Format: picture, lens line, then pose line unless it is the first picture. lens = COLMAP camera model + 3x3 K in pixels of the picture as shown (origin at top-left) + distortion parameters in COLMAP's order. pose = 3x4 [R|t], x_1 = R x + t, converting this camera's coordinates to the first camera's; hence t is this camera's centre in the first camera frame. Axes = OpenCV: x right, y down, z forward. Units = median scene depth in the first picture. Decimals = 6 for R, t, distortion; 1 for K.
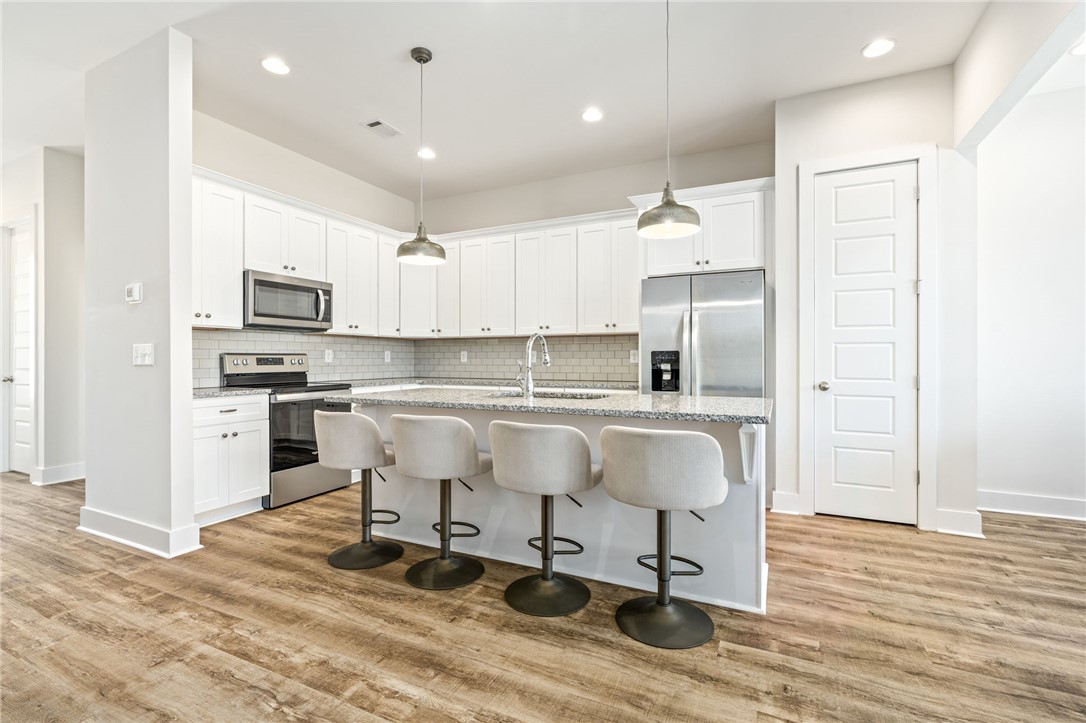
lens RADIAL K [[491.1, 0, 542.8], [0, 491.1, 359.6], [0, 0, 1]] dist [0.004458, -0.000372]
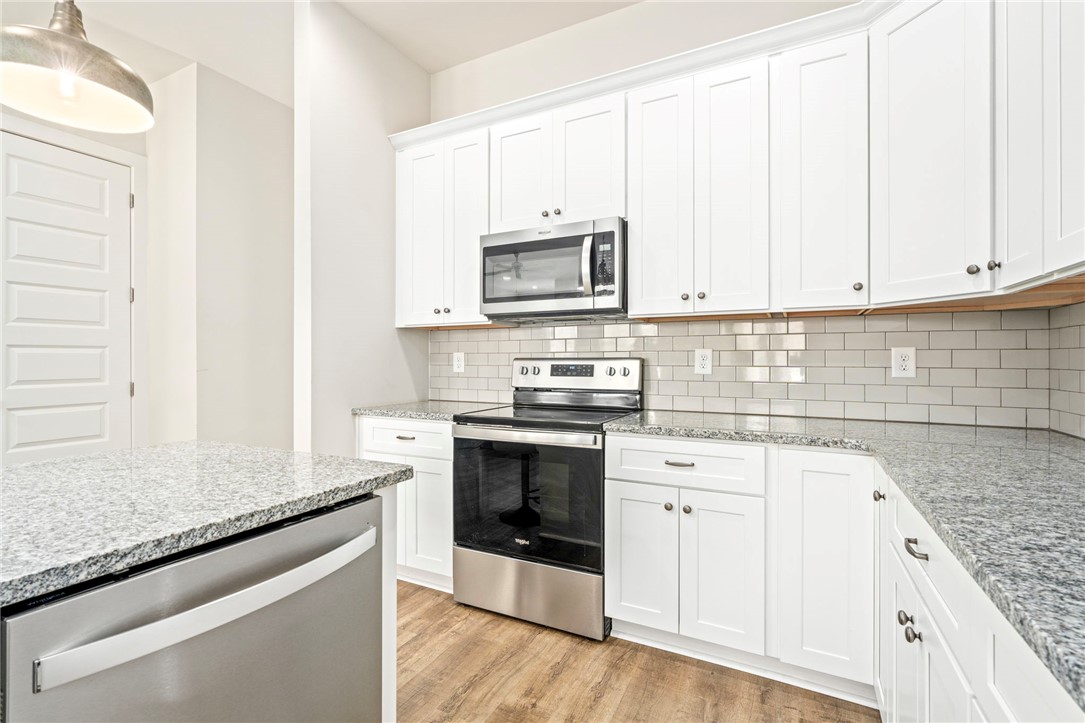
lens RADIAL K [[490.7, 0, 550.4], [0, 490.7, 362.9], [0, 0, 1]] dist [0.004458, -0.000372]
pose [[-0.011029, 0.006128, -0.999920, 0.073949], [-0.001451, 0.999980, 0.006145, -0.010223], [0.999938, 0.001519, -0.011020, 0.987482]]
